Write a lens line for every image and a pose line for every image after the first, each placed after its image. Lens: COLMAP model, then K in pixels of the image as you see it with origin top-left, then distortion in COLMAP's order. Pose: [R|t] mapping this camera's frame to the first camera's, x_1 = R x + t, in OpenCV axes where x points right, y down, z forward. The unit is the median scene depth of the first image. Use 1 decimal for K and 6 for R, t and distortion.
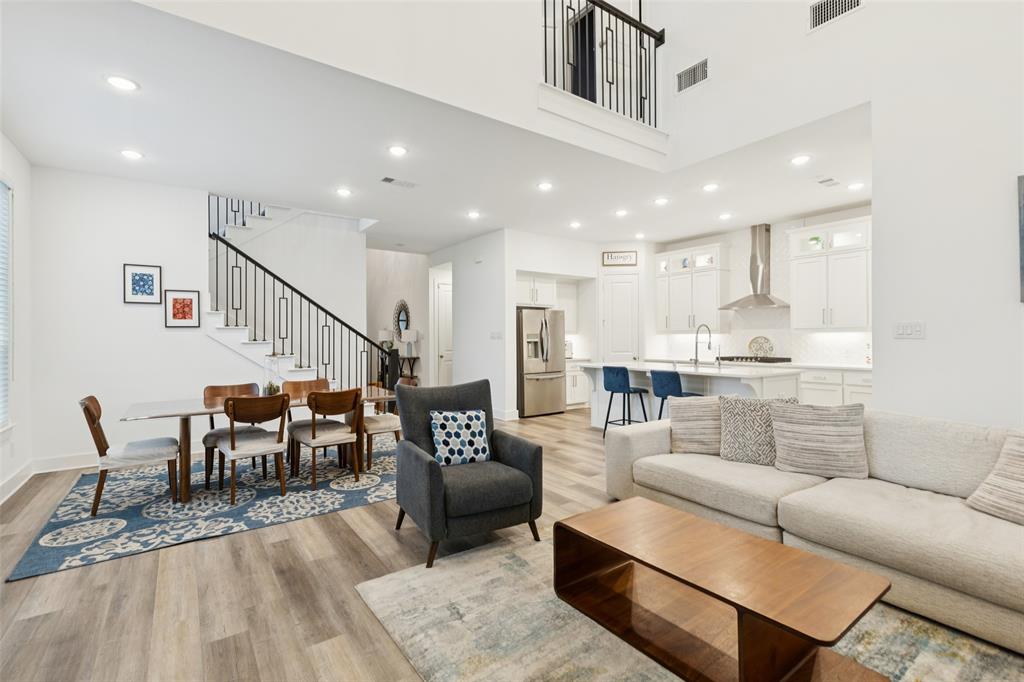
lens RADIAL K [[460.3, 0, 515.8], [0, 460.3, 324.9], [0, 0, 1]] dist [0.010647, -0.001237]
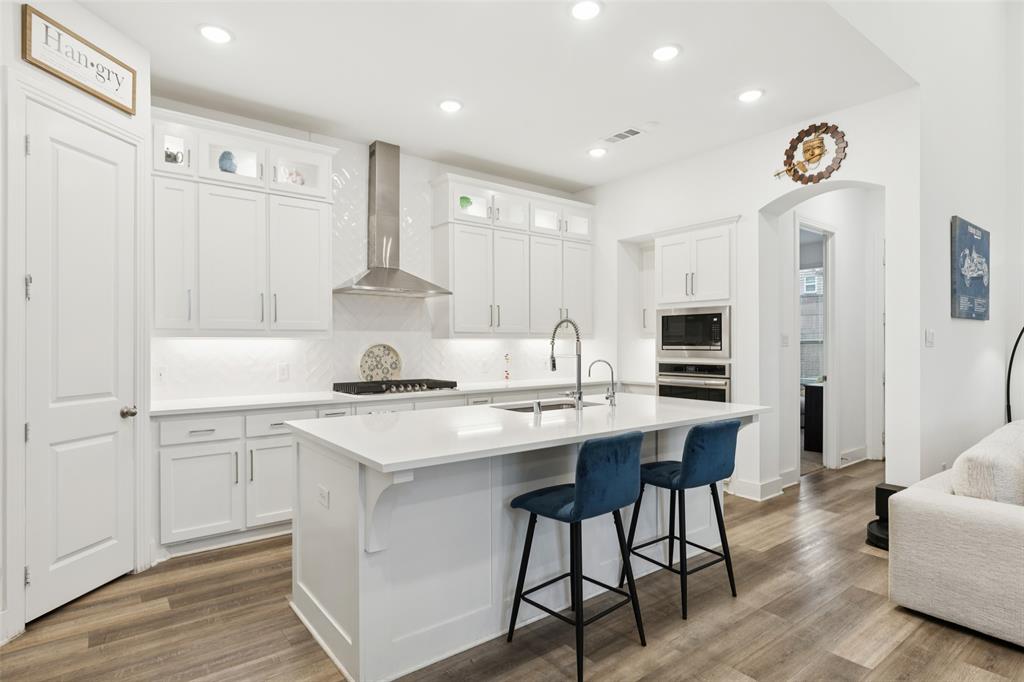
lens RADIAL K [[544.9, 0, 506.1], [0, 544.9, 346.5], [0, 0, 1]] dist [0.003032, -0.002062]
pose [[-0.017623, -0.000215, 0.999845, -0.158847], [-0.027017, 0.999635, -0.000261, 0.029083], [-0.999480, -0.027017, -0.017622, 1.056449]]
